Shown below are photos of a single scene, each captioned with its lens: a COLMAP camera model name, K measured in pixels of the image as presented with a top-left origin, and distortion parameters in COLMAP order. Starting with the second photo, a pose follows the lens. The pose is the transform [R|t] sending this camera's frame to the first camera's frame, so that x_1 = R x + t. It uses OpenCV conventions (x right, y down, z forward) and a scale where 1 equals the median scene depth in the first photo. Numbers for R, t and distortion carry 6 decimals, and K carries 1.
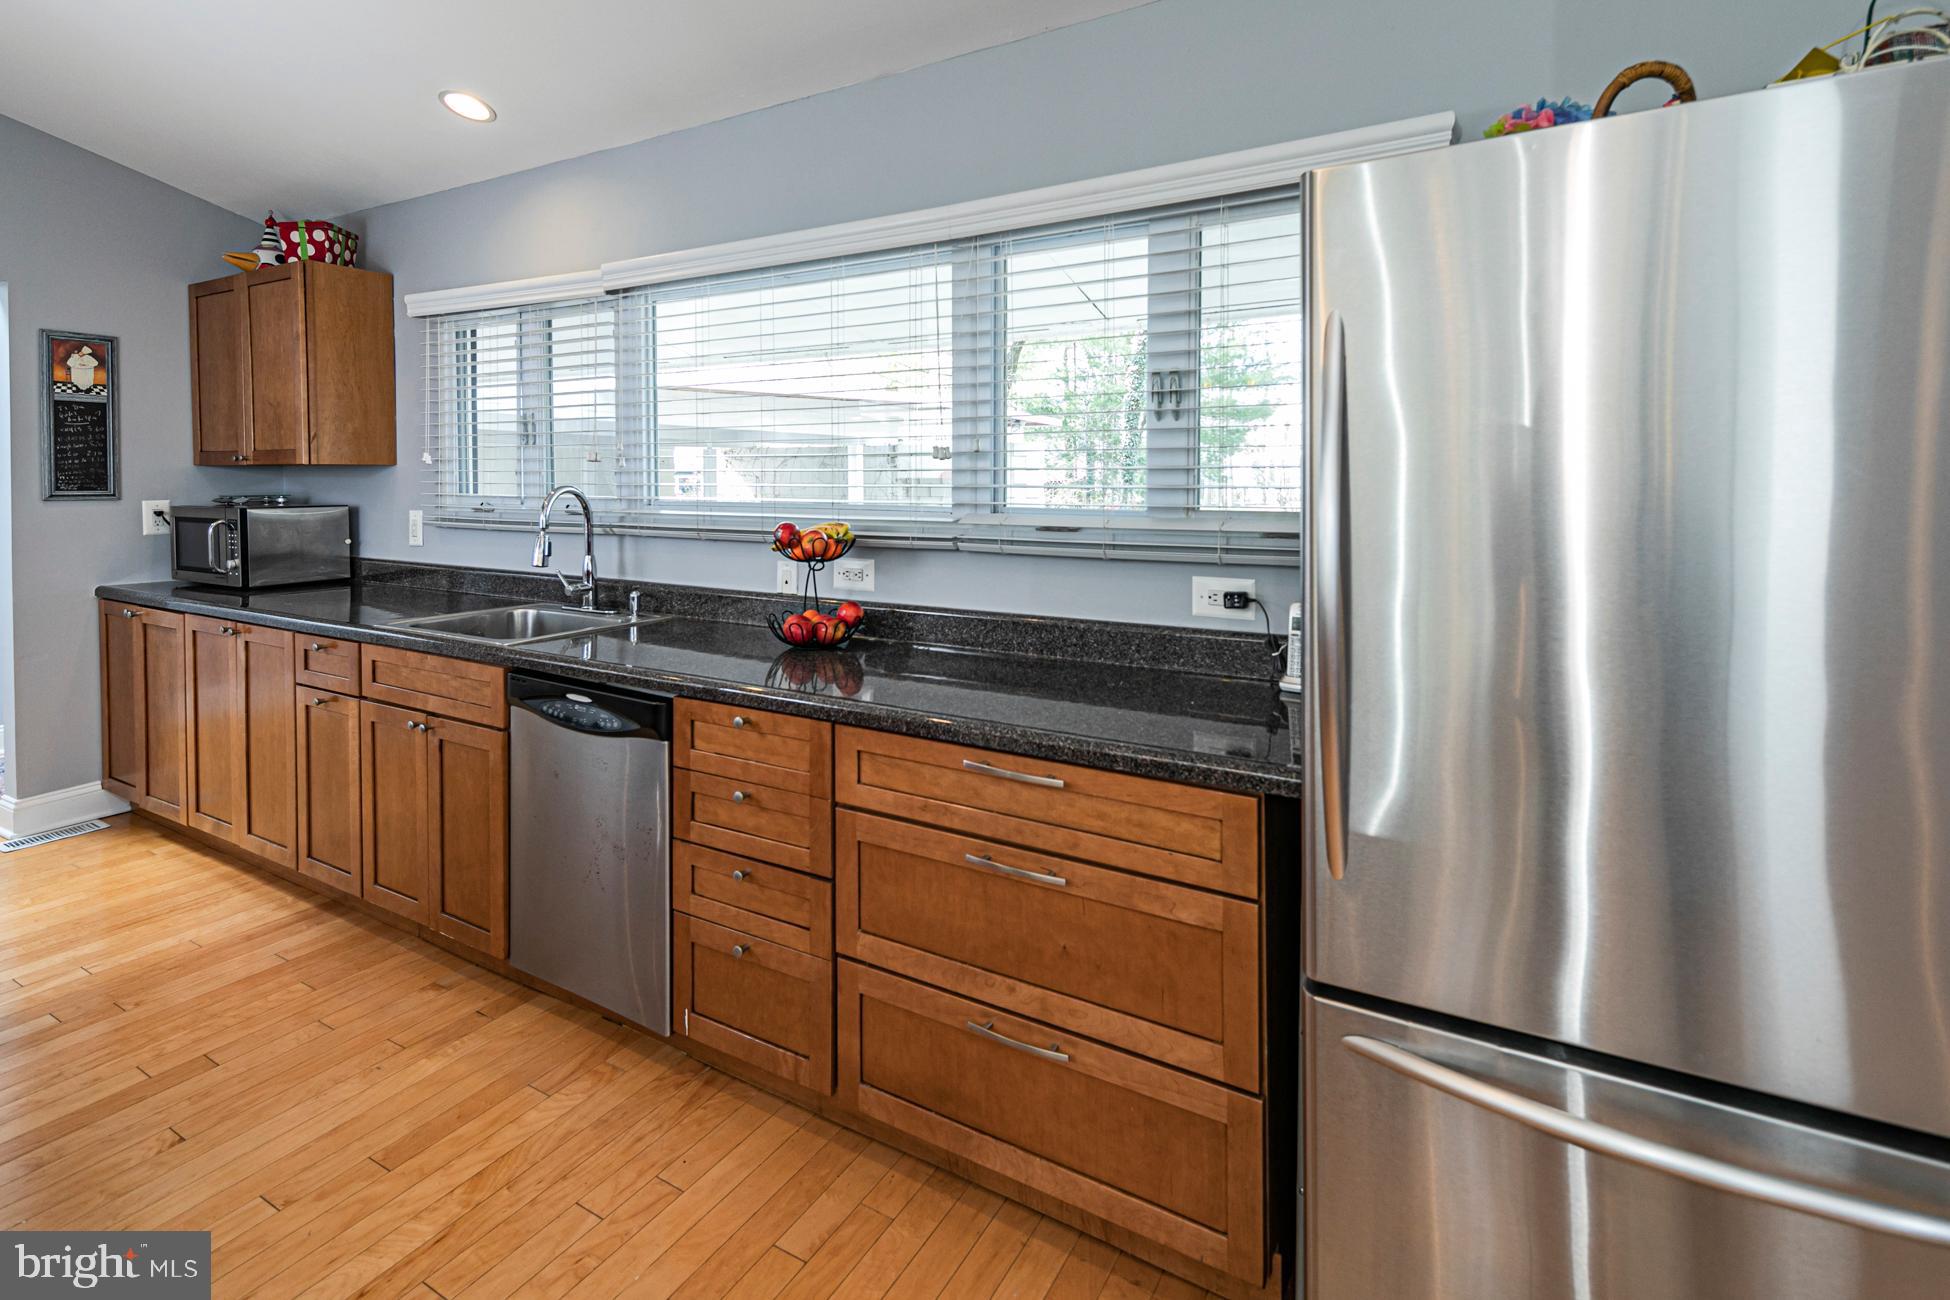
lens RADIAL K [[923.1, 0, 959.7], [0, 923.1, 502.9], [0, 0, 1]] dist [0.020958, -0.000168]
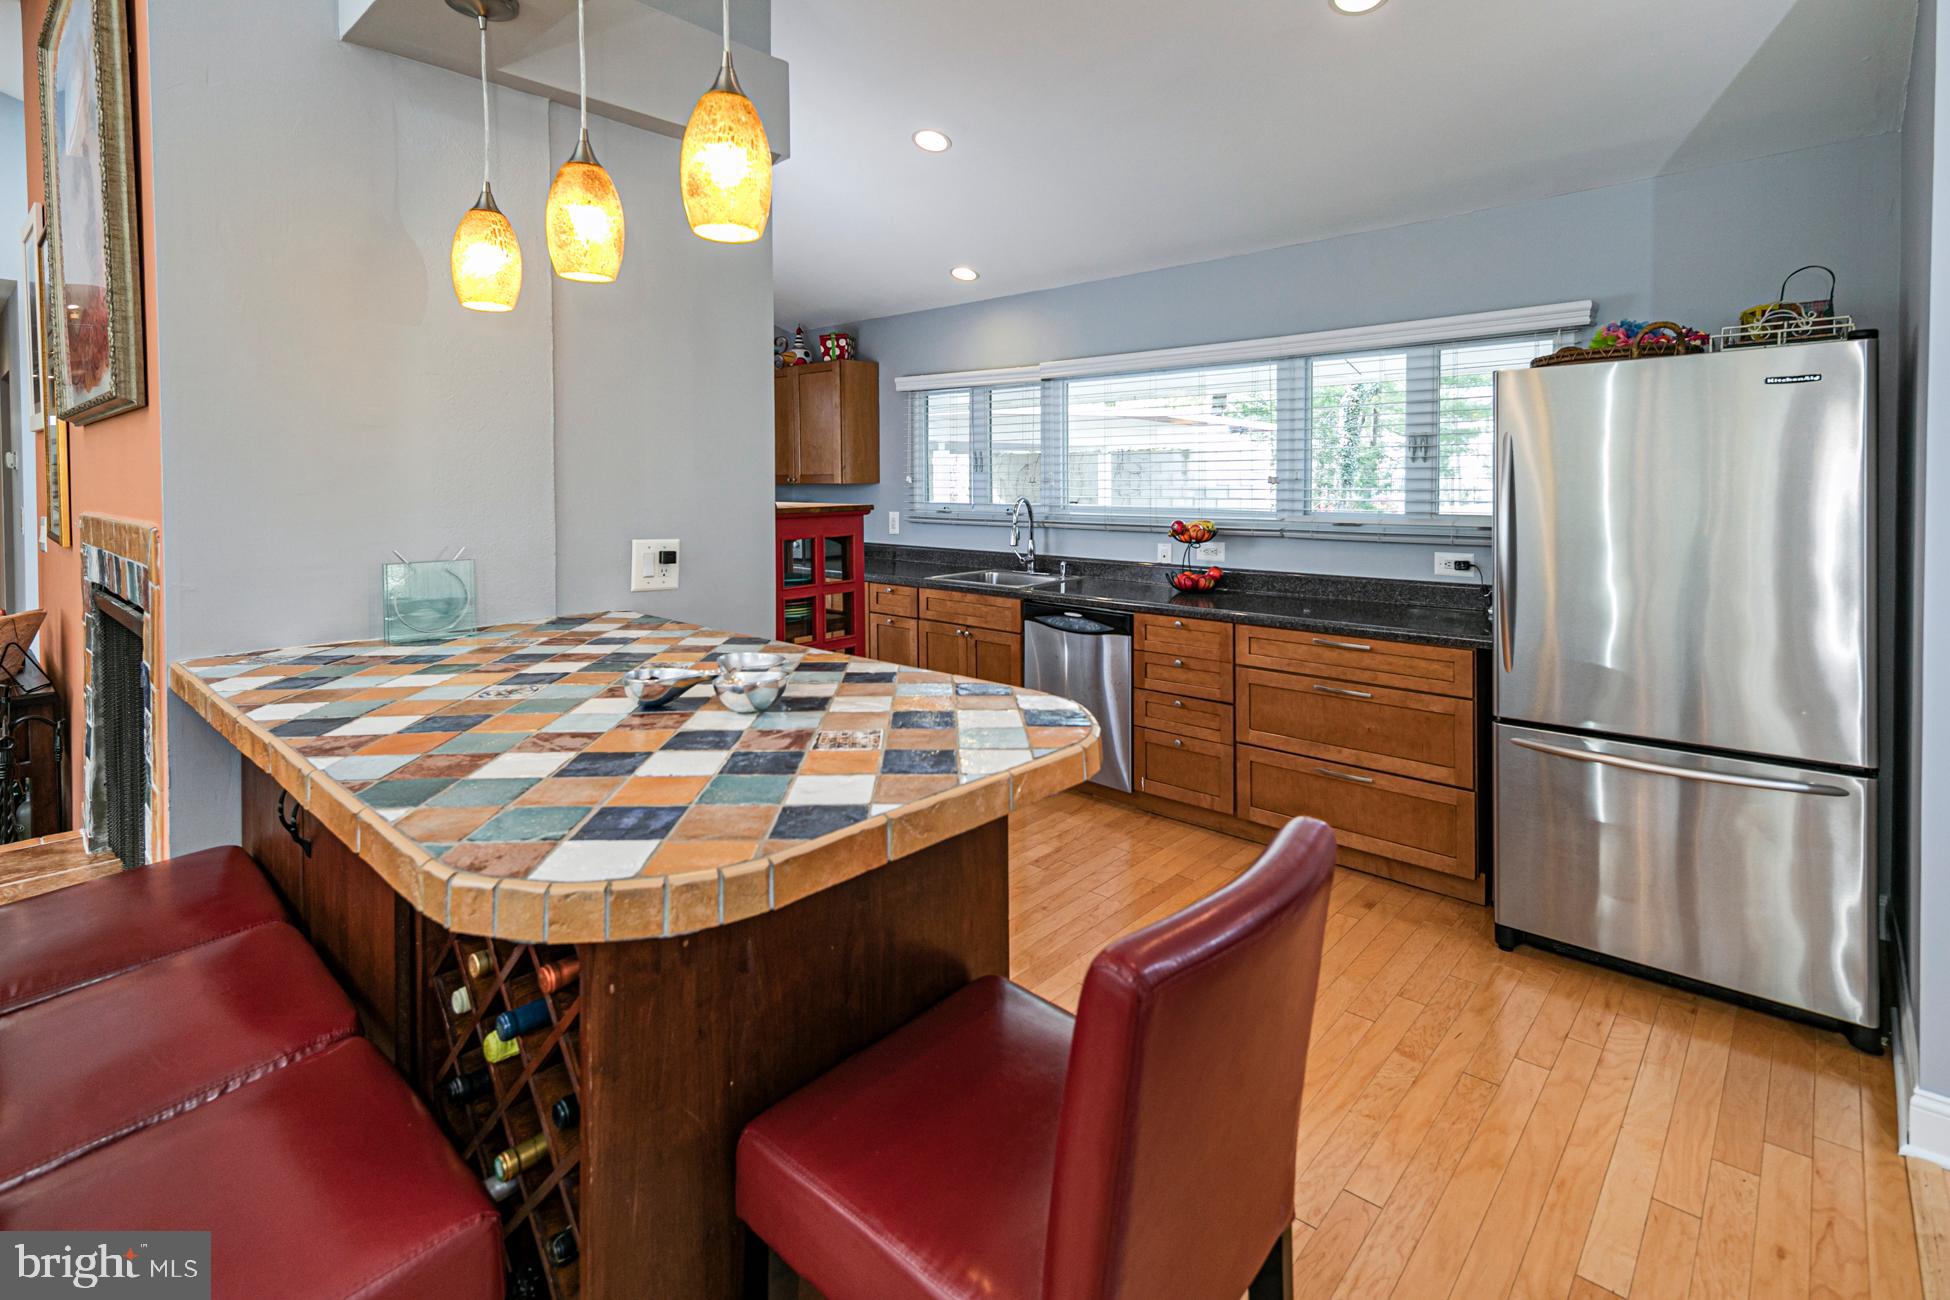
lens RADIAL K [[923.1, 0, 959.7], [0, 923.1, 502.9], [0, 0, 1]] dist [0.020958, -0.000168]
pose [[0.978239, -0.000603, -0.207482, -0.236473], [0.001037, 0.999998, 0.001981, -0.016029], [0.207481, -0.002153, 0.978237, -0.812962]]
